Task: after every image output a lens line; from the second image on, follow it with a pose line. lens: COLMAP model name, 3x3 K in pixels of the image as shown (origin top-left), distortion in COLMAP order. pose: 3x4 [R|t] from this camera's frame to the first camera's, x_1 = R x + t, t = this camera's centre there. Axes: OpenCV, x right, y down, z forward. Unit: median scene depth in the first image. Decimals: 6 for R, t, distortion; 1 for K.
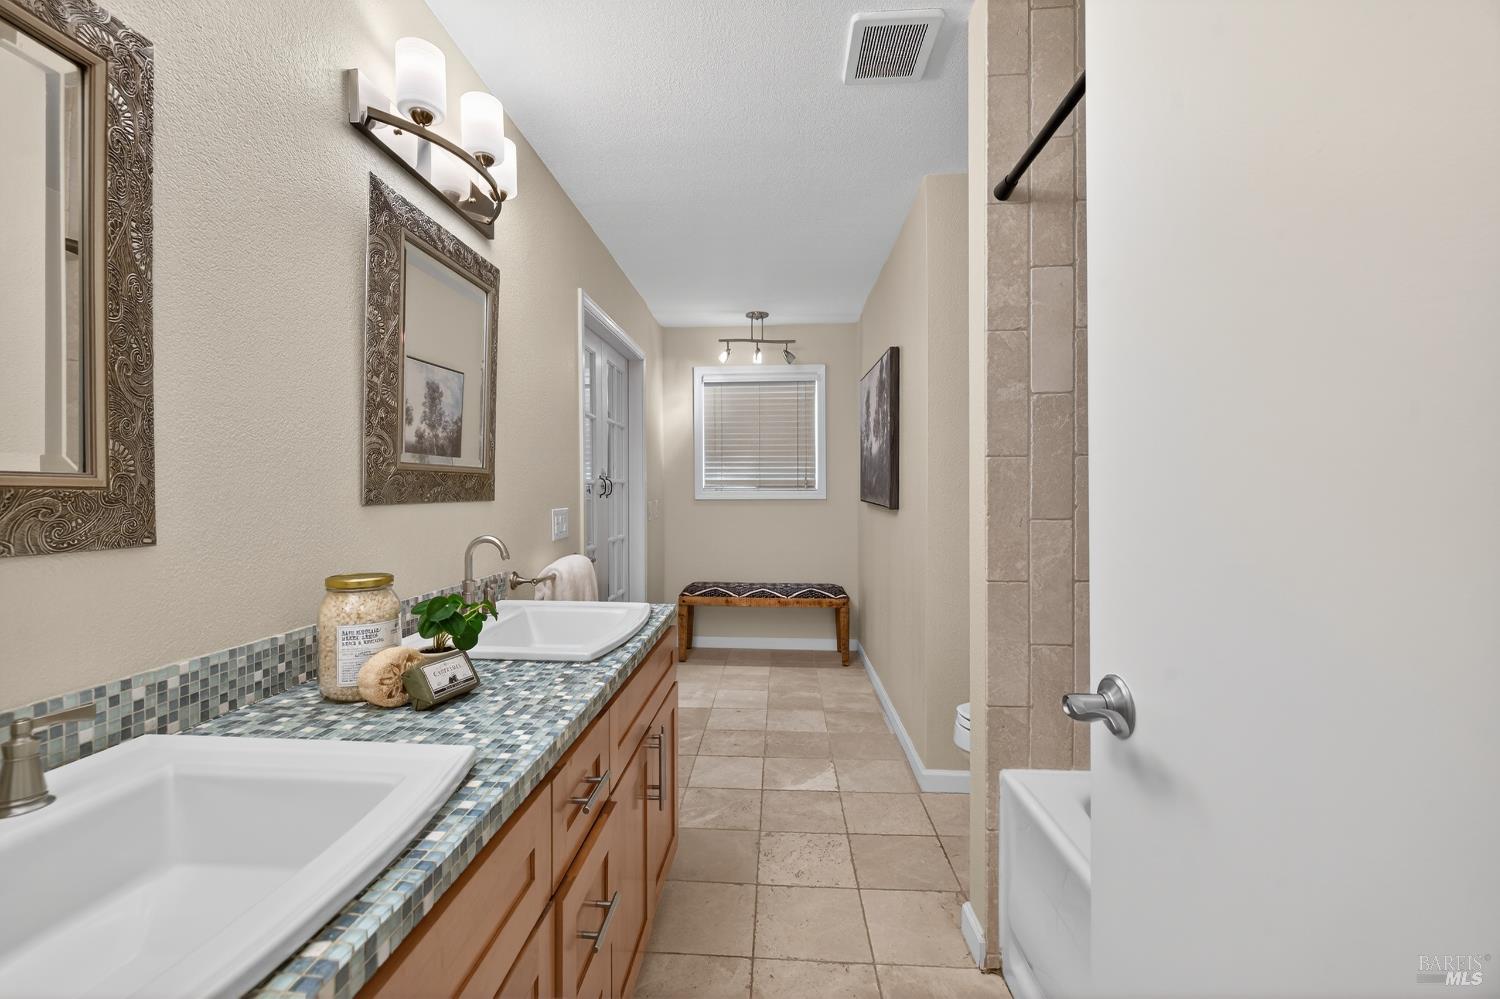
lens RADIAL K [[630.3, 0, 747.7], [0, 630.3, 495.3], [0, 0, 1]] dist [-0.000719, -0.000037]
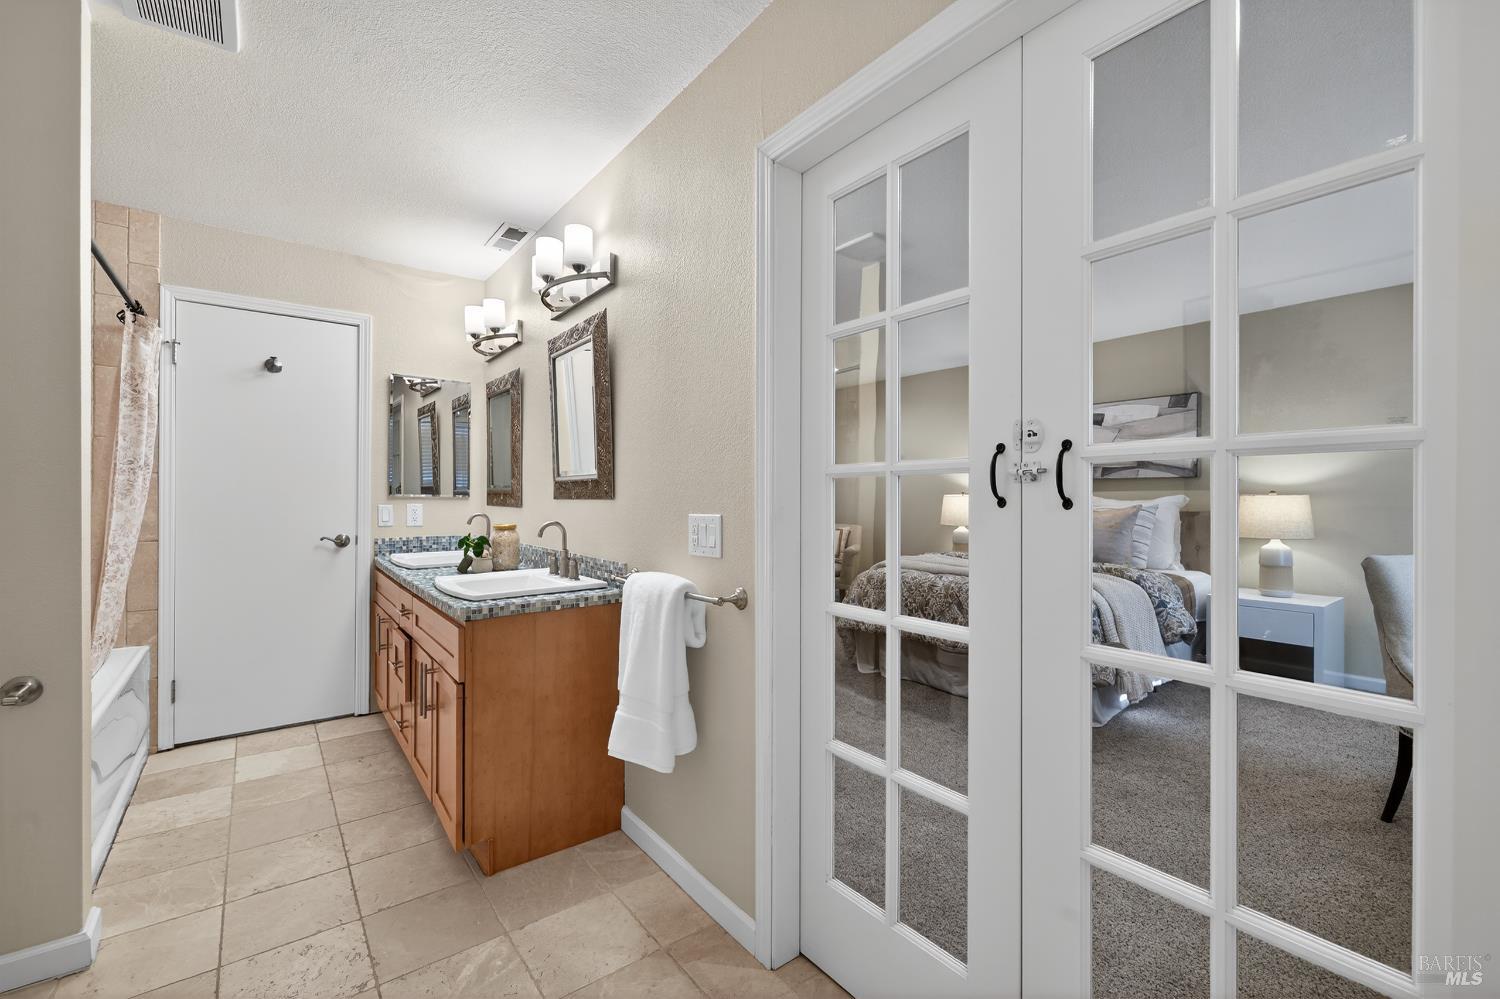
lens RADIAL K [[630.3, 0, 747.0], [0, 630.3, 497.1], [0, 0, 1]] dist [-0.000719, -0.000037]
pose [[-0.759458, -0.000360, -0.650556, 0.180486], [-0.002649, 0.999993, 0.002538, -0.005519], [0.650550, 0.003651, -0.759454, 1.997890]]
